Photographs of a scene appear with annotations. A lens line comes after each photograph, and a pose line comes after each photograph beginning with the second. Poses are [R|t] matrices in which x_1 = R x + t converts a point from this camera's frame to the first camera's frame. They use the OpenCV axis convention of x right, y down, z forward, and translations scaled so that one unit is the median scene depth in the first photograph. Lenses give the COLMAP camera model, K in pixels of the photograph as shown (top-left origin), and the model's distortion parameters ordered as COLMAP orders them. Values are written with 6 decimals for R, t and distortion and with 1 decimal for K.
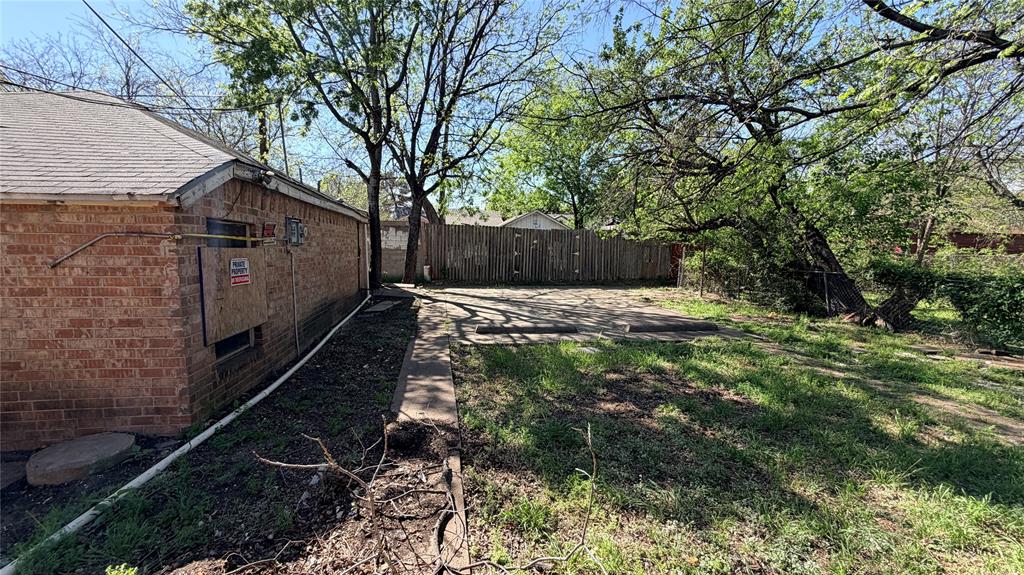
lens RADIAL K [[405.8, 0, 512.1], [0, 405.8, 287.5], [0, 0, 1]] dist [0.001325, -0.000001]
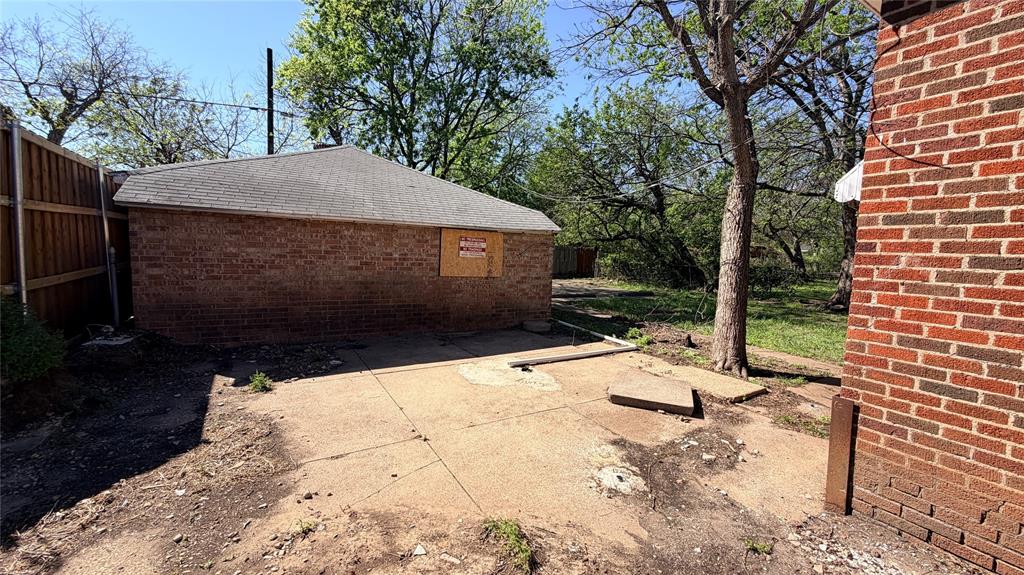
lens RADIAL K [[405.8, 0, 511.3], [0, 405.8, 284.9], [0, 0, 1]] dist [0.001325, -0.000001]
pose [[0.931844, -0.011845, 0.362667, -1.996395], [0.014480, 0.999885, -0.004548, 0.136782], [-0.362571, 0.009489, 0.931908, -1.338992]]
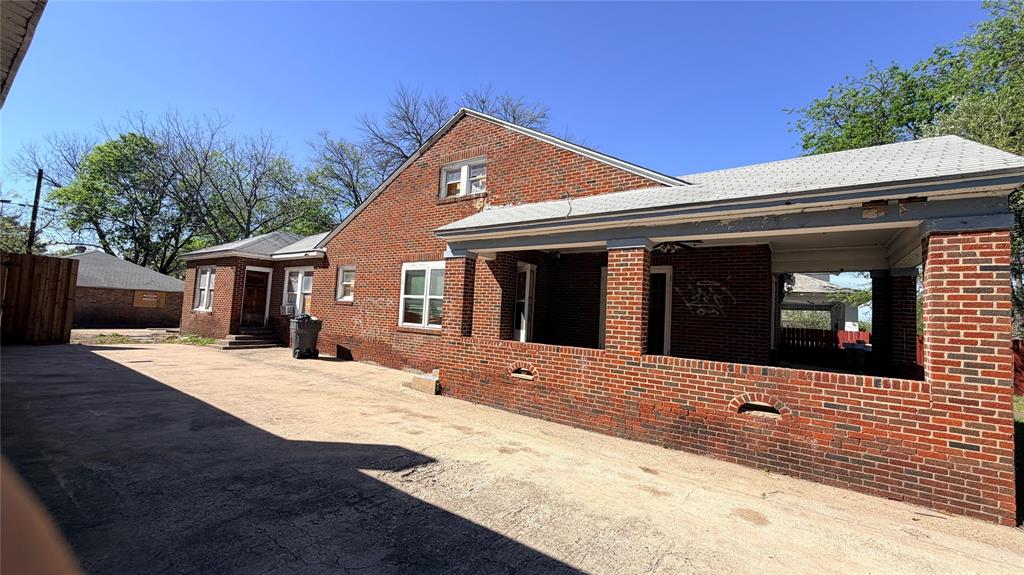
lens RADIAL K [[405.8, 0, 513.2], [0, 405.8, 288.8], [0, 0, 1]] dist [0.001325, -0.000001]
pose [[0.702785, 0.068519, 0.708095, -1.893015], [0.027650, 0.991968, -0.123430, 0.745608], [-0.710865, 0.106324, 0.695246, -7.787094]]
